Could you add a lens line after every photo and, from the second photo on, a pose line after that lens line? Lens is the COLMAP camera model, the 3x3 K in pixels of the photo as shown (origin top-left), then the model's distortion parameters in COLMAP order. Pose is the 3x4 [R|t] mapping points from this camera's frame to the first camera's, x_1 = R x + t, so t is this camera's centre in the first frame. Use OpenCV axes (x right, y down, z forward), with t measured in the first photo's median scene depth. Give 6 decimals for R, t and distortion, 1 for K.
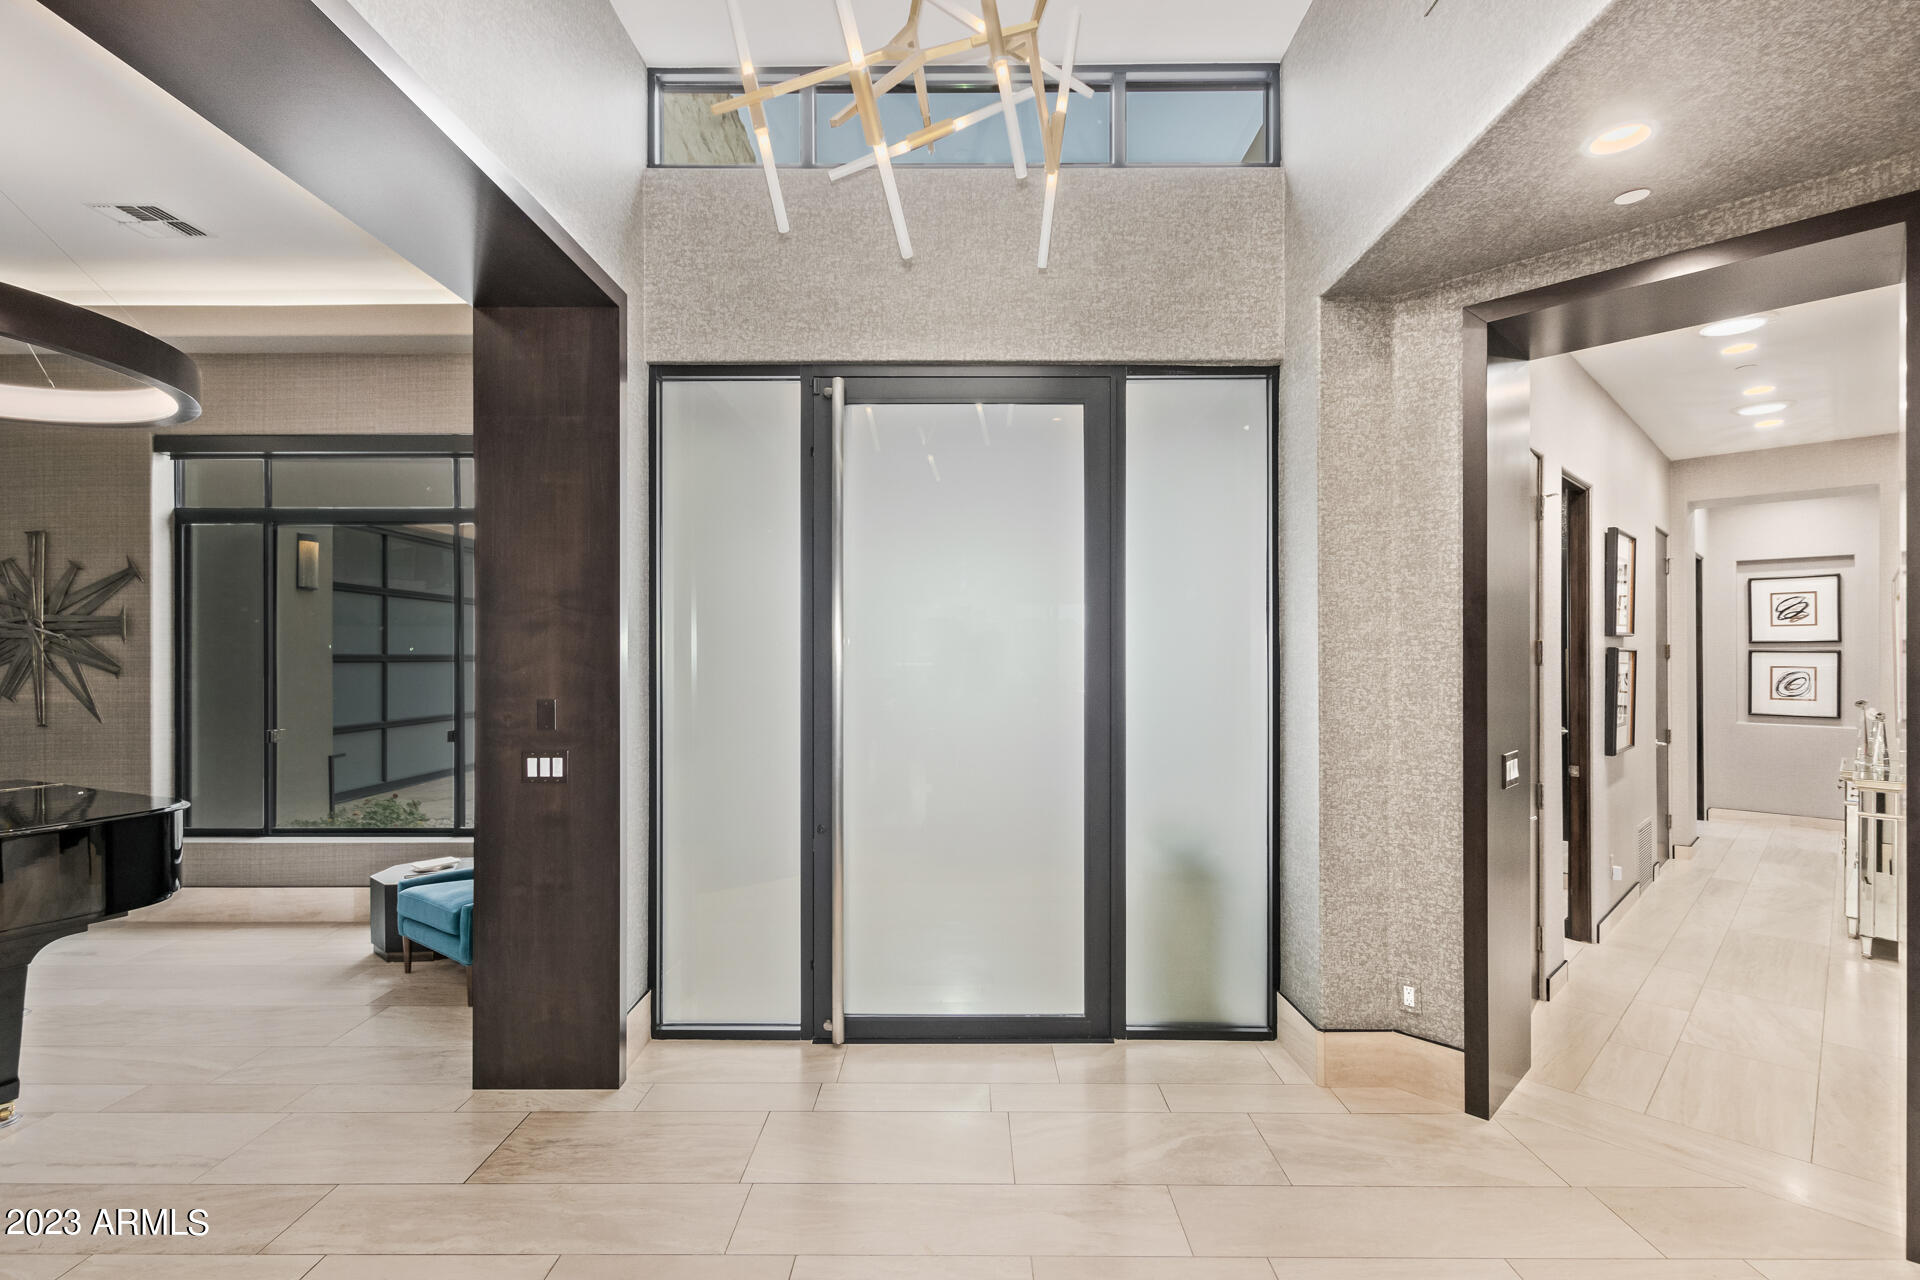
lens RADIAL K [[878.6, 0, 962.5], [0, 878.6, 649.8], [0, 0, 1]] dist [0.002354, -0.000760]
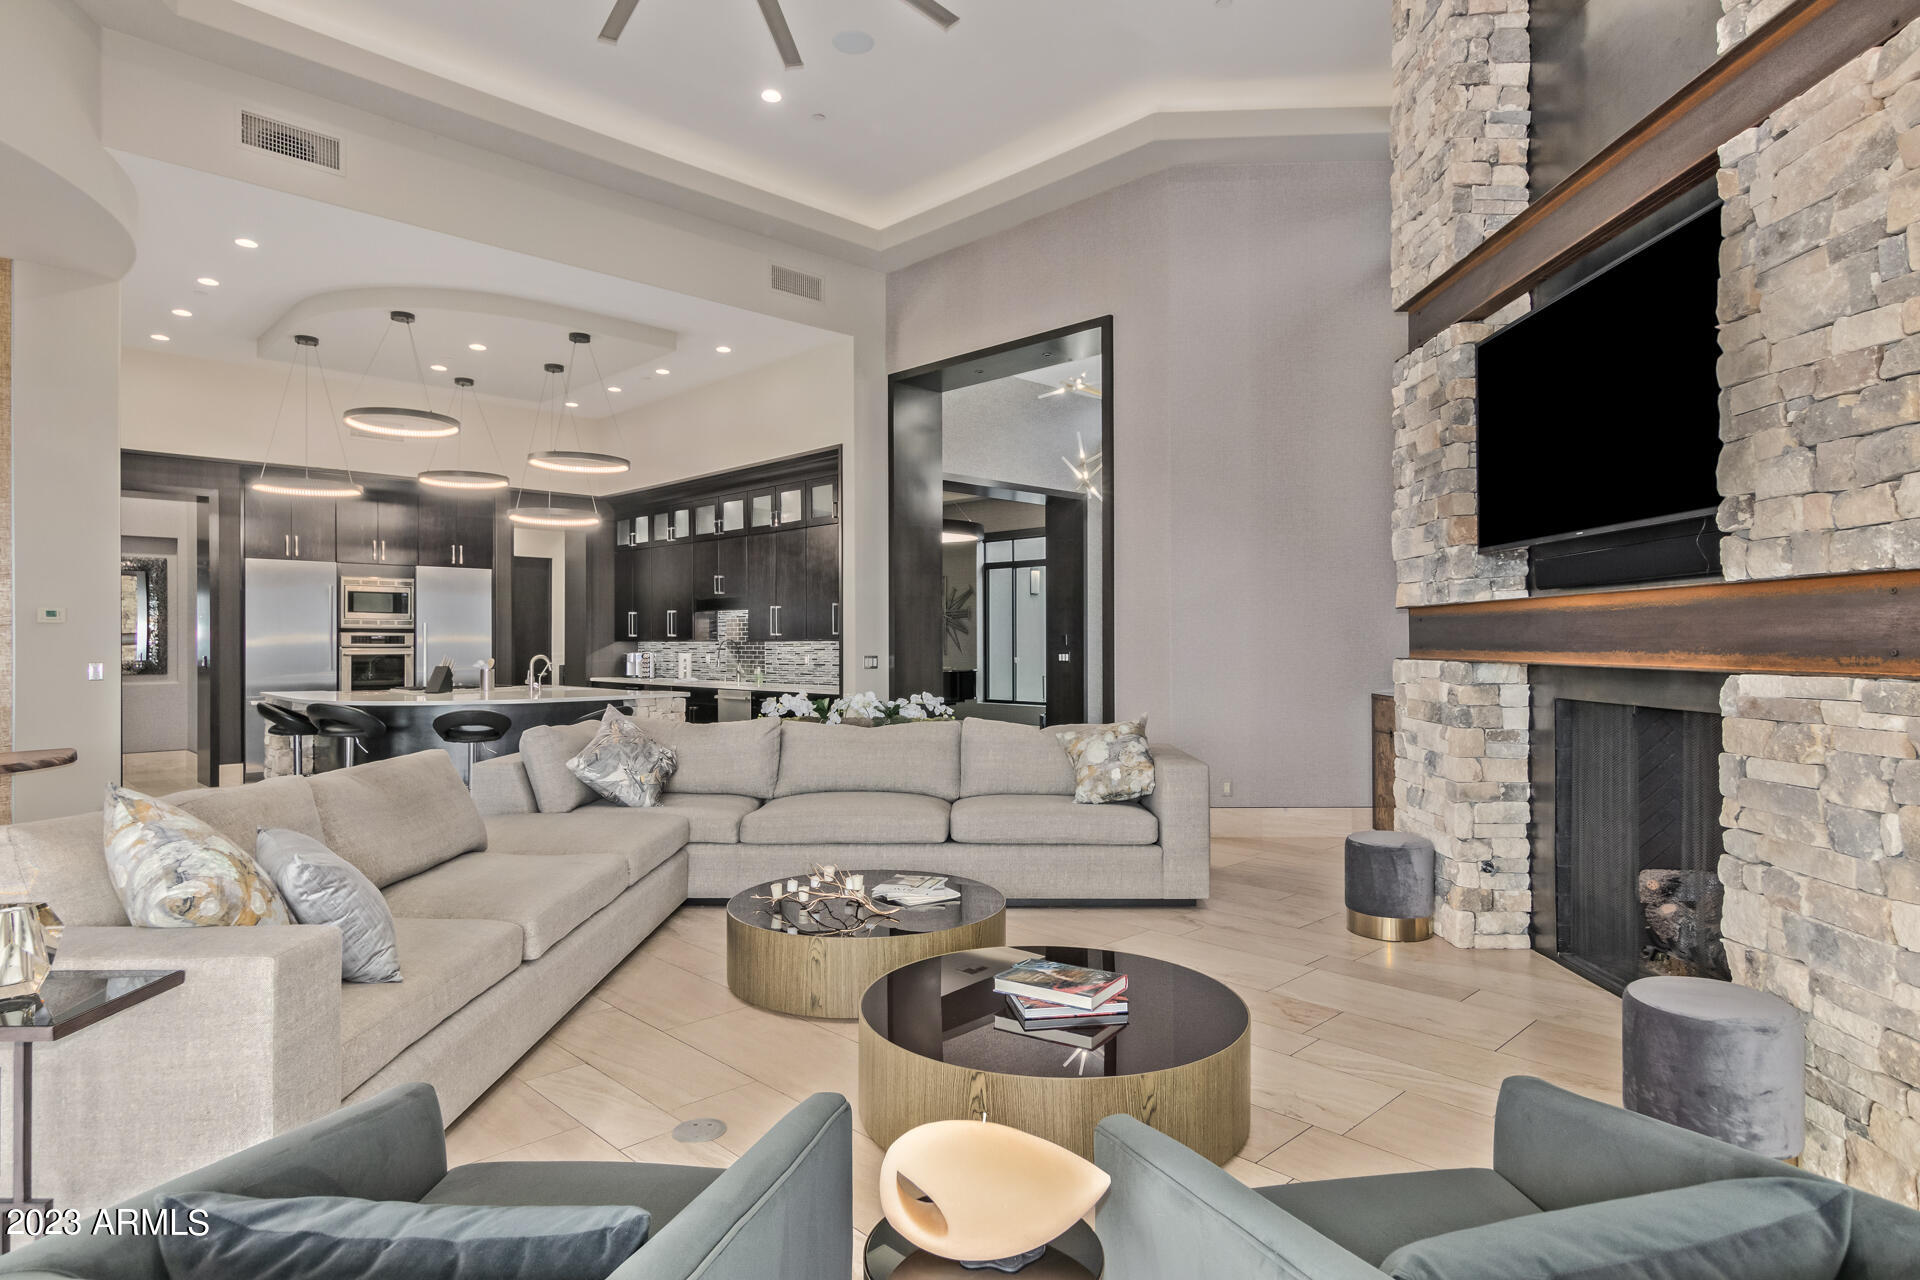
lens RADIAL K [[1064.3, 0, 956.5], [0, 1064.3, 640.8], [0, 0, 1]] dist [0.011729, -0.001749]
pose [[0.702295, -0.001940, -0.711883, 1.638033], [0.005081, 0.999984, 0.002288, 0.059694], [0.711868, -0.005224, 0.702294, -1.598124]]
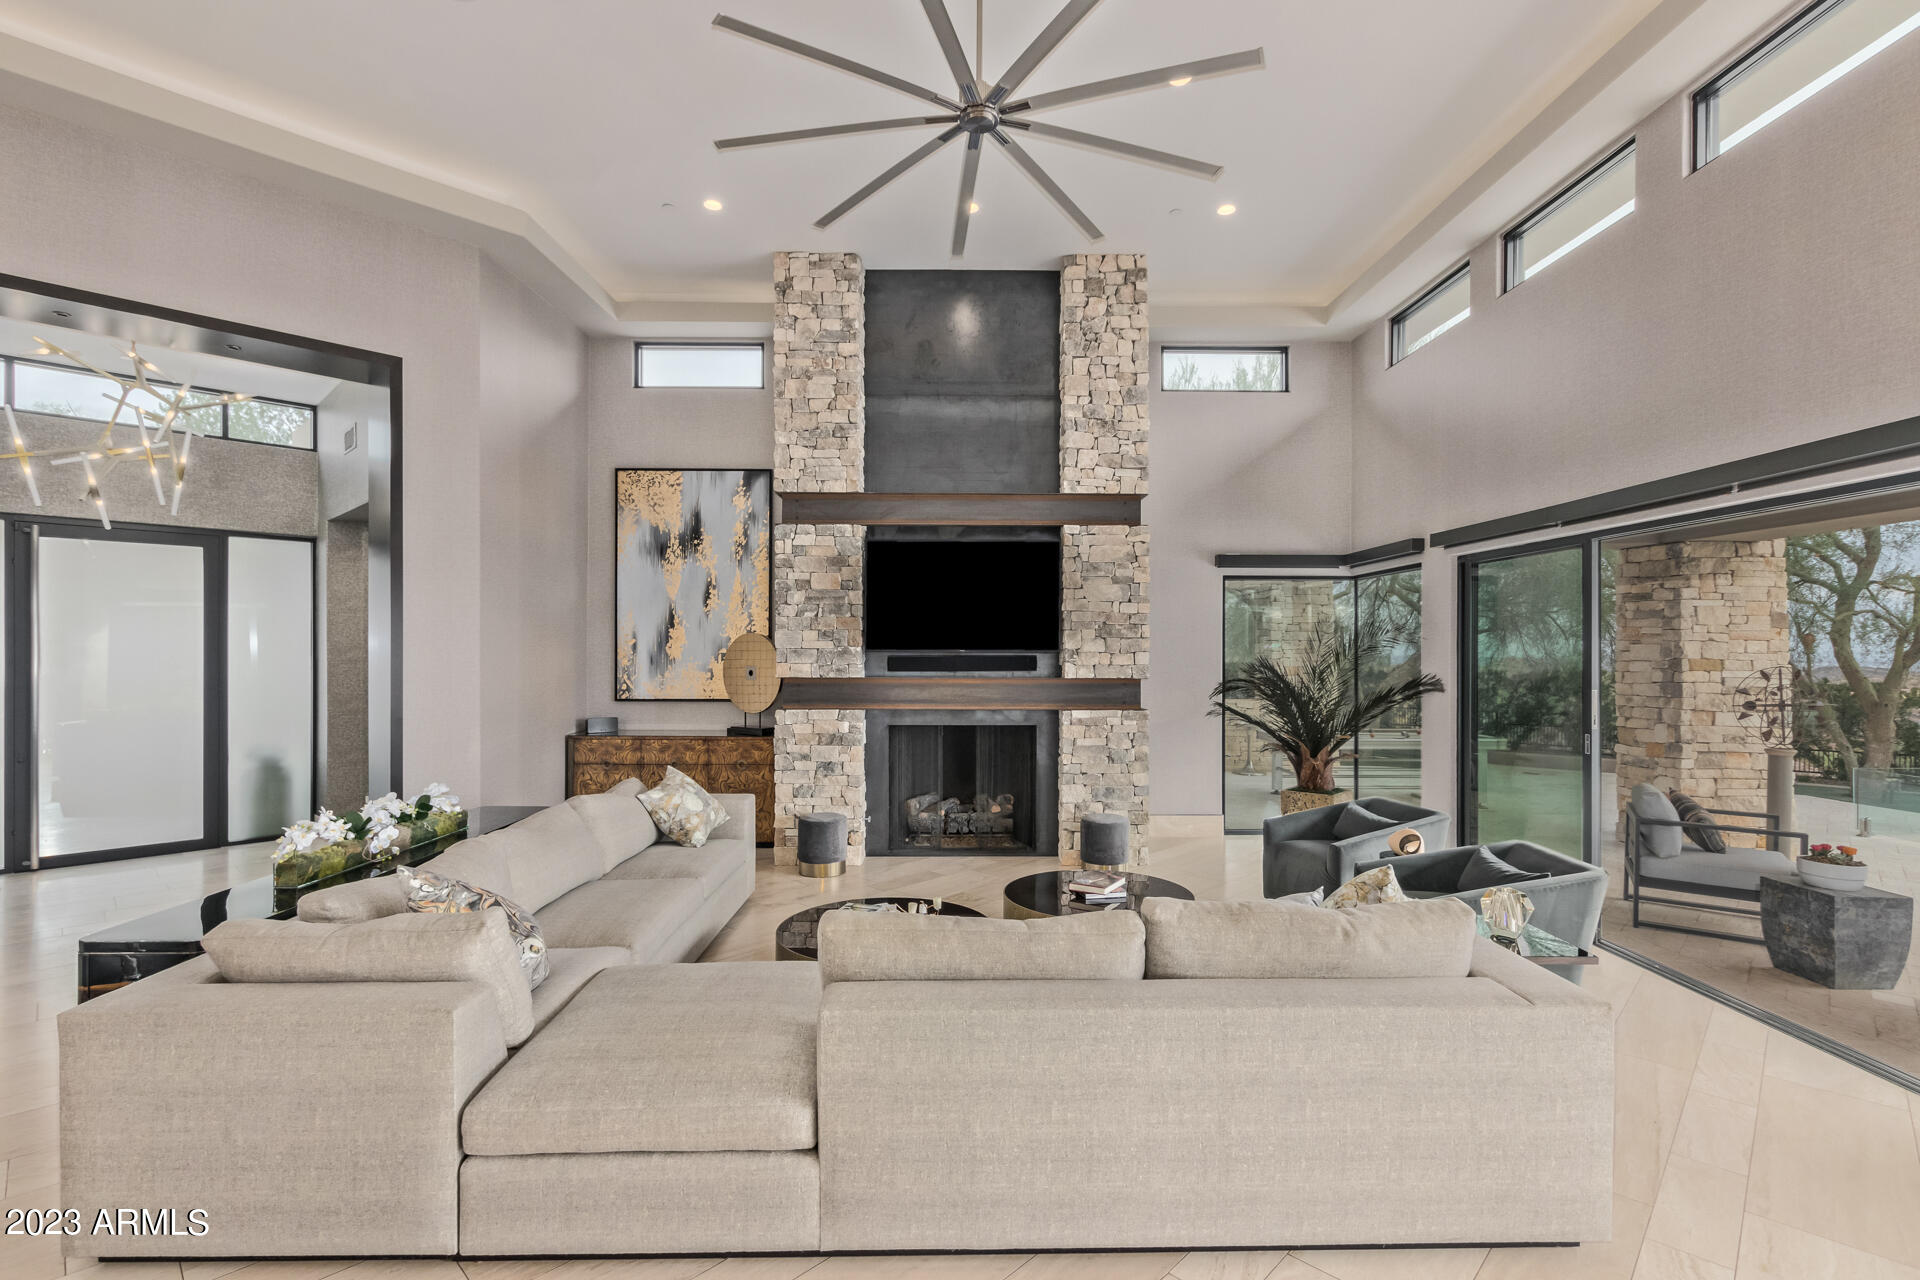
lens RADIAL K [[878.6, 0, 962.5], [0, 878.6, 649.8], [0, 0, 1]] dist [0.002354, -0.000760]
pose [[0.694147, 0.002558, 0.719829, -0.116814], [-0.005062, 0.999986, 0.001327, -0.046883], [-0.719816, -0.004565, 0.694150, -1.778997]]
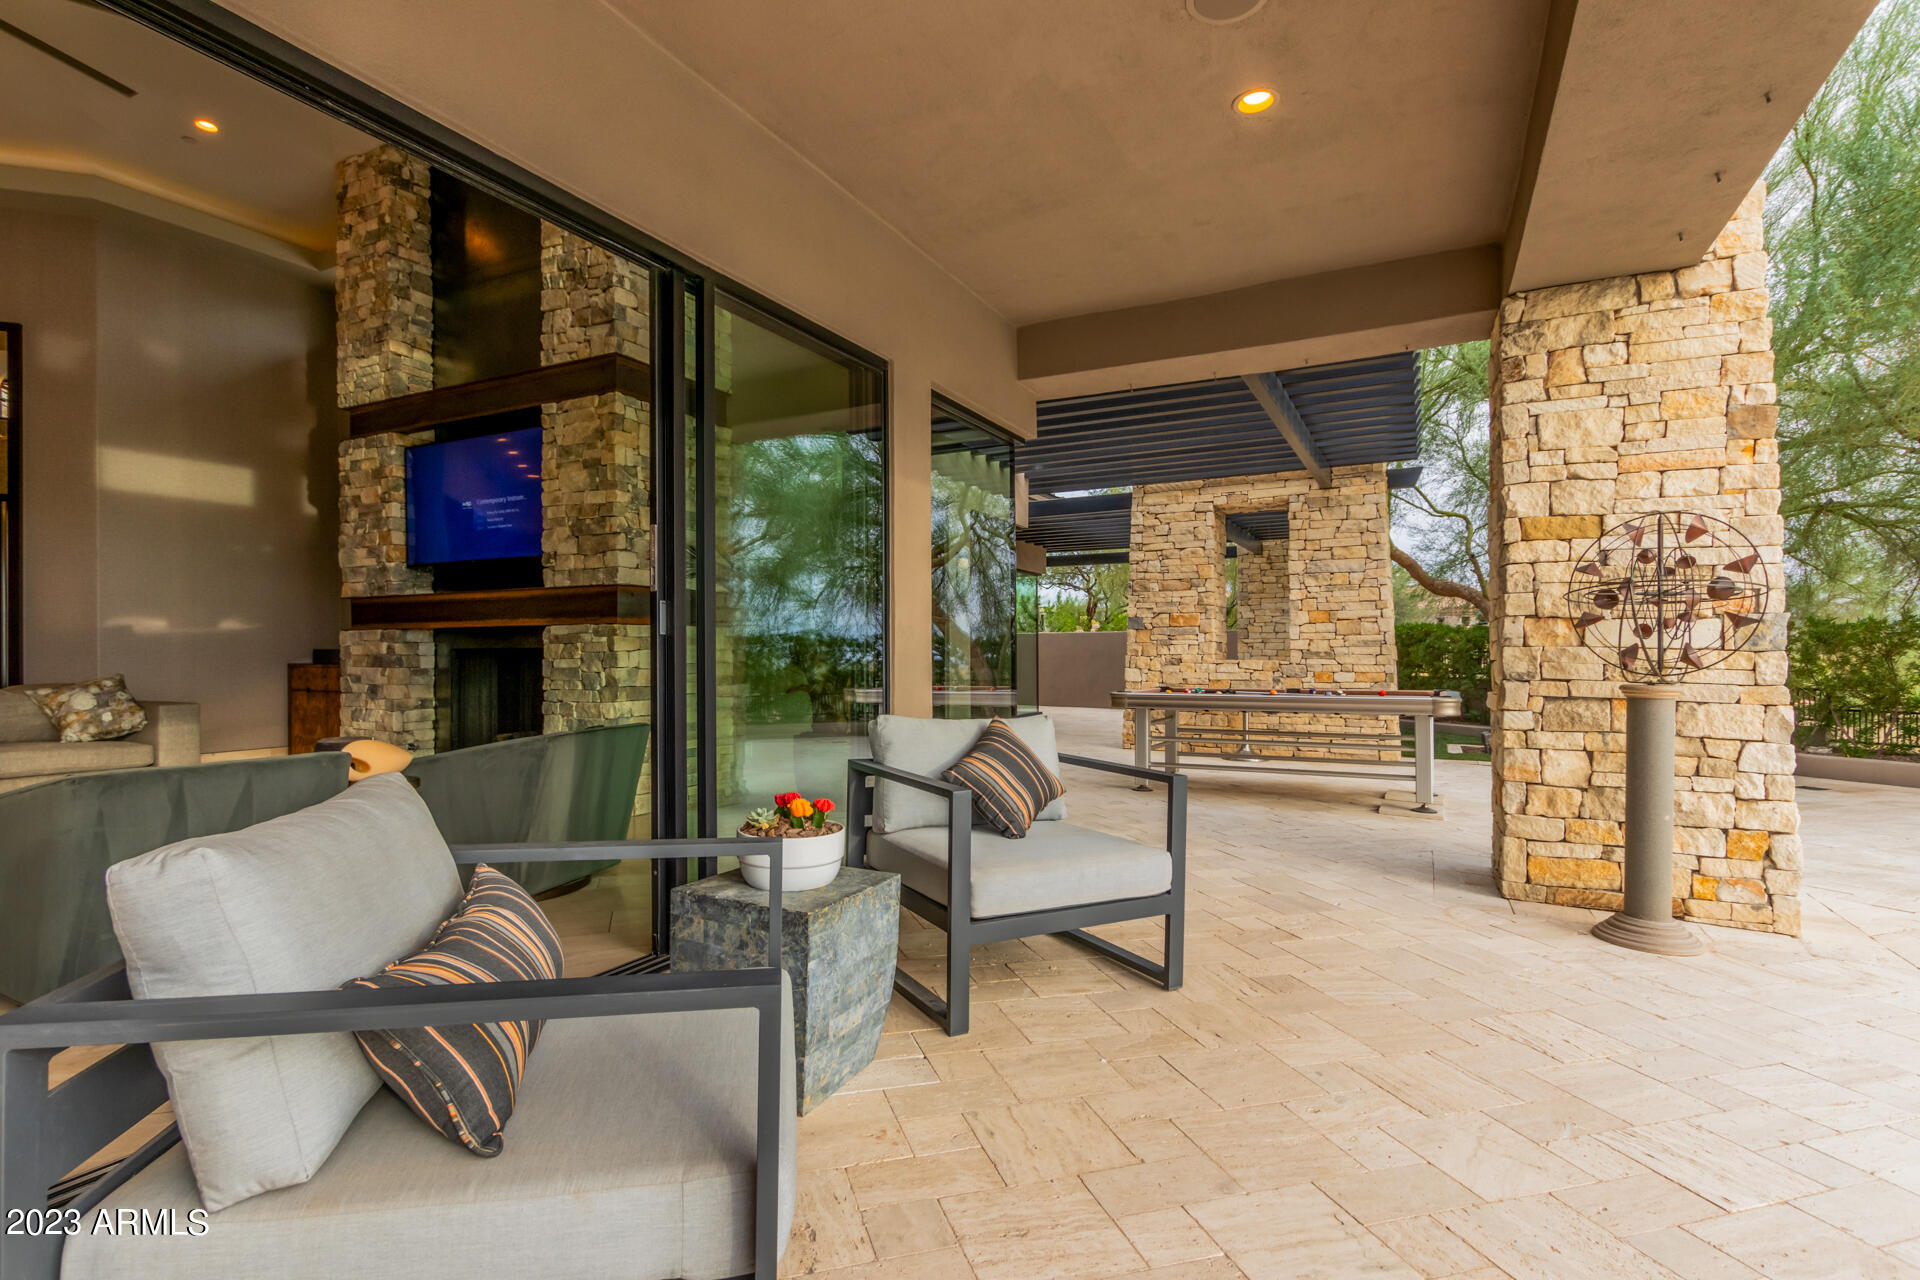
lens RADIAL K [[928.2, 0, 960.8], [0, 928.2, 650.8], [0, 0, 1]] dist [0.010491, 0.000122]
pose [[0.949680, -0.003379, 0.313204, 1.657118], [0.003257, 0.999994, 0.000913, 0.138346], [-0.313206, 0.000153, 0.949685, -2.480157]]
